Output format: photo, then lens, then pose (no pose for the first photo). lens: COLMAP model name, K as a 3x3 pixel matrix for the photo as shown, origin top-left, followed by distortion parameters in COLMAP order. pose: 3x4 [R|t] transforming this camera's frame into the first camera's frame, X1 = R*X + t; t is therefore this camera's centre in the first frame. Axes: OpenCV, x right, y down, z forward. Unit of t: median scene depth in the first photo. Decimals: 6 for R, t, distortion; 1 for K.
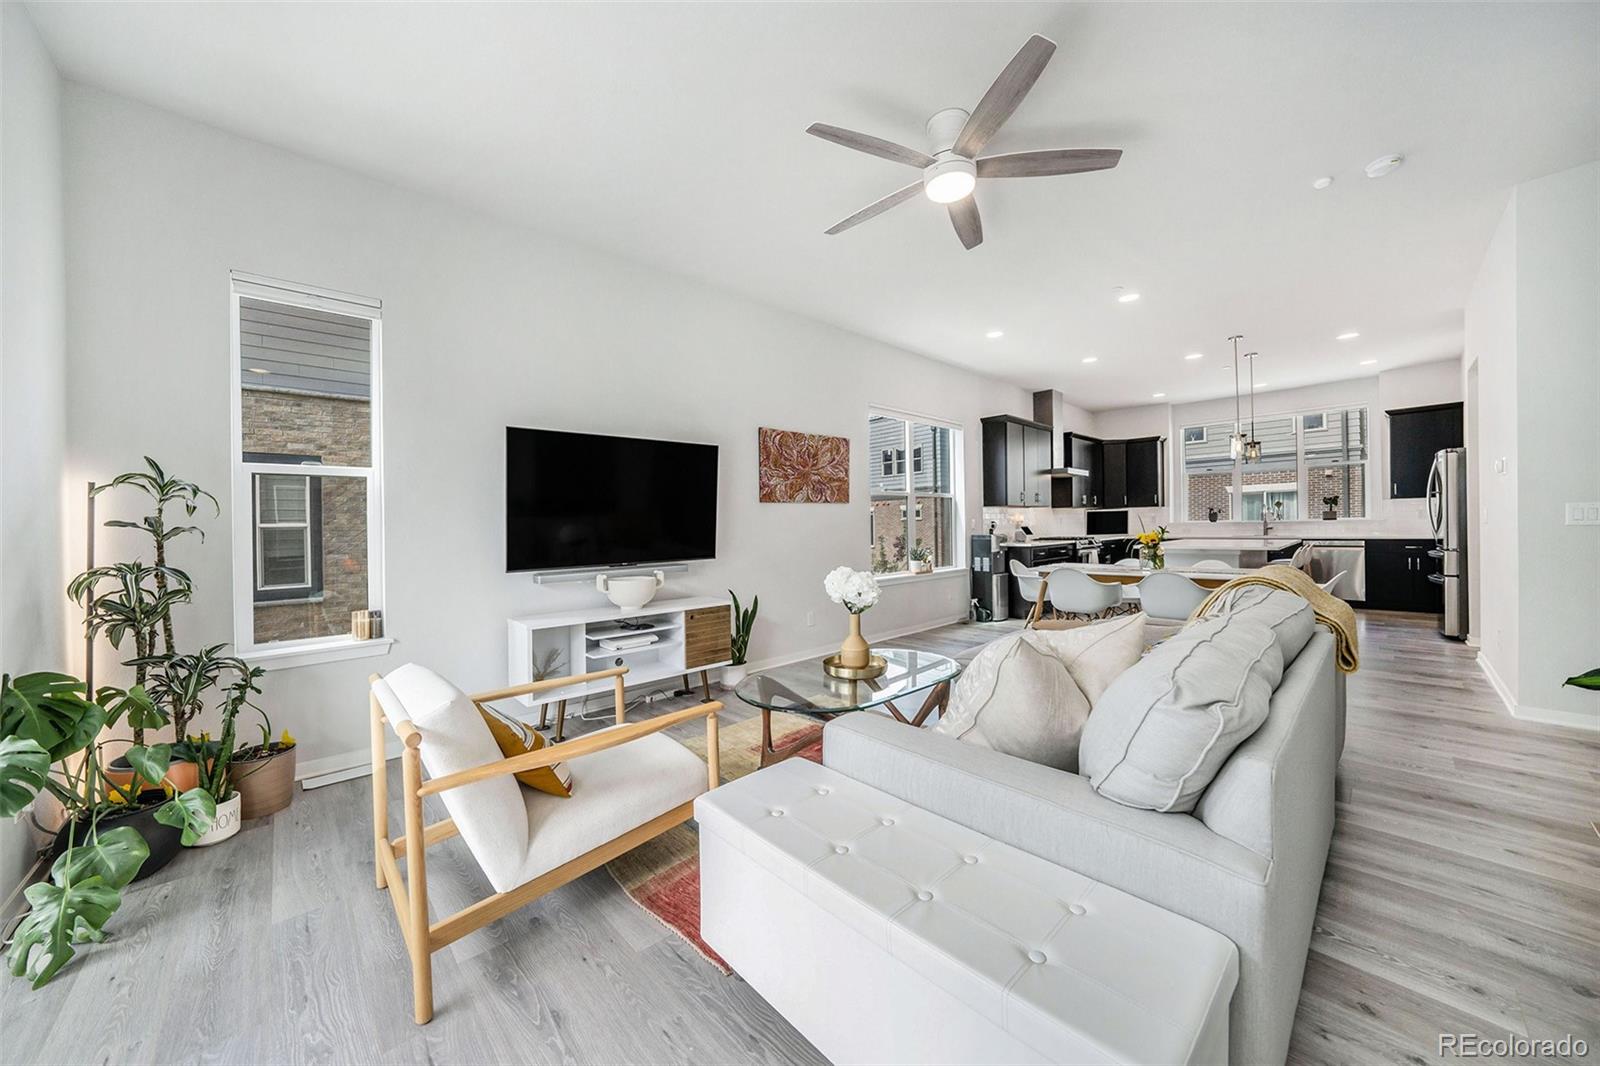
lens RADIAL K [[558.7, 0, 807.4], [0, 558.7, 533.5], [0, 0, 1]] dist [-0.018124, 0.000575]
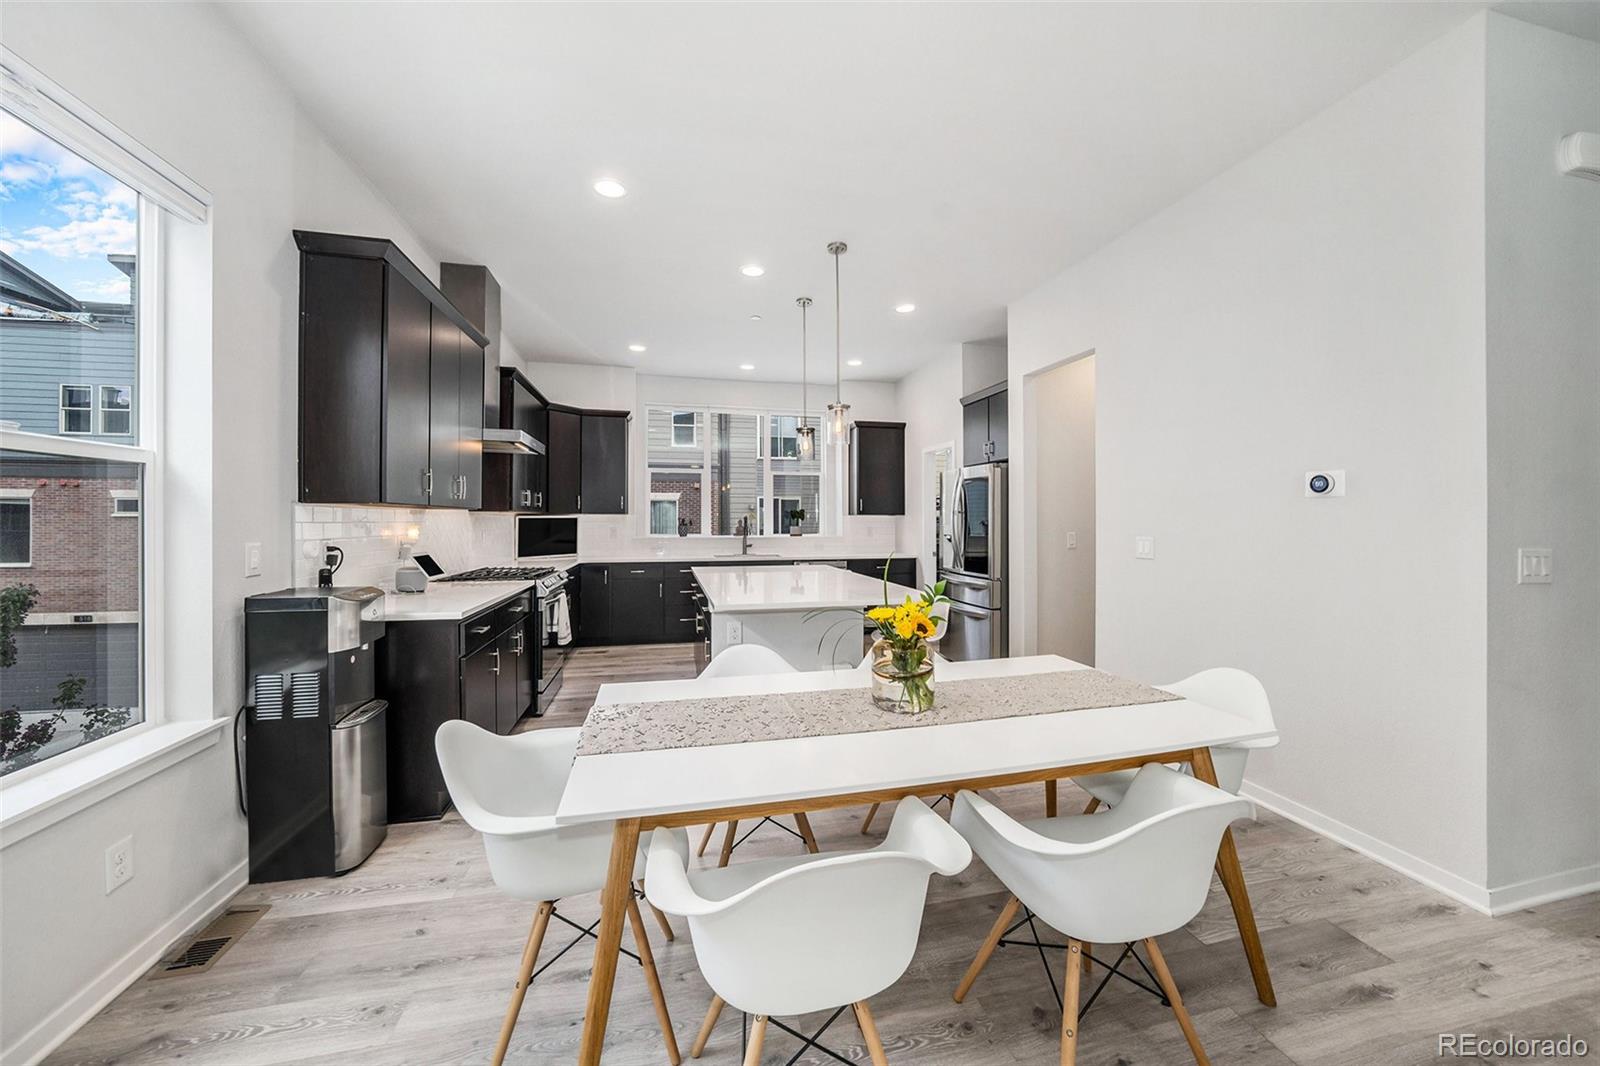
lens RADIAL K [[558.7, 0, 805.9], [0, 558.7, 524.5], [0, 0, 1]] dist [-0.018124, 0.000575]
pose [[0.499069, 0.012742, 0.866469, 0.176694], [0.001084, 0.999882, -0.015329, -0.029517], [-0.866562, 0.008589, 0.498996, 0.554029]]
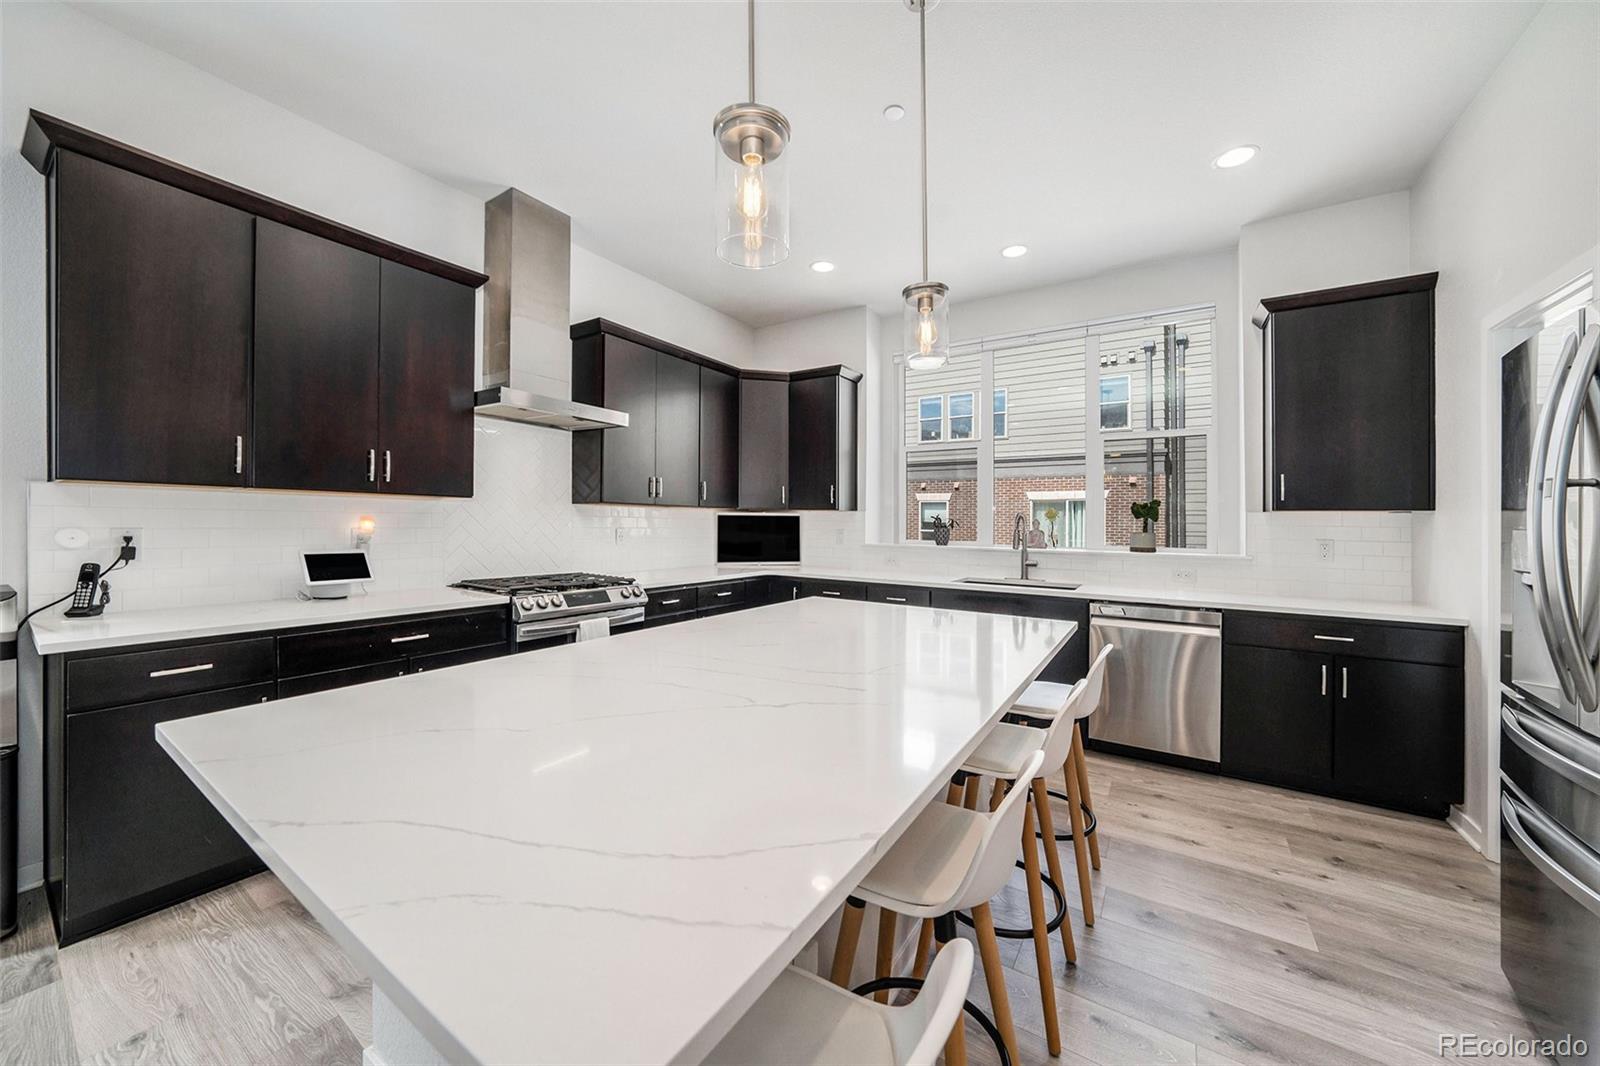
lens RADIAL K [[558.7, 0, 805.0], [0, 558.7, 524.0], [0, 0, 1]] dist [-0.018124, 0.000575]
pose [[0.972539, 0.032907, 0.230400, 0.580970], [-0.029743, 0.999410, -0.017195, -0.032352], [-0.230830, 0.009870, 0.972944, 0.628053]]
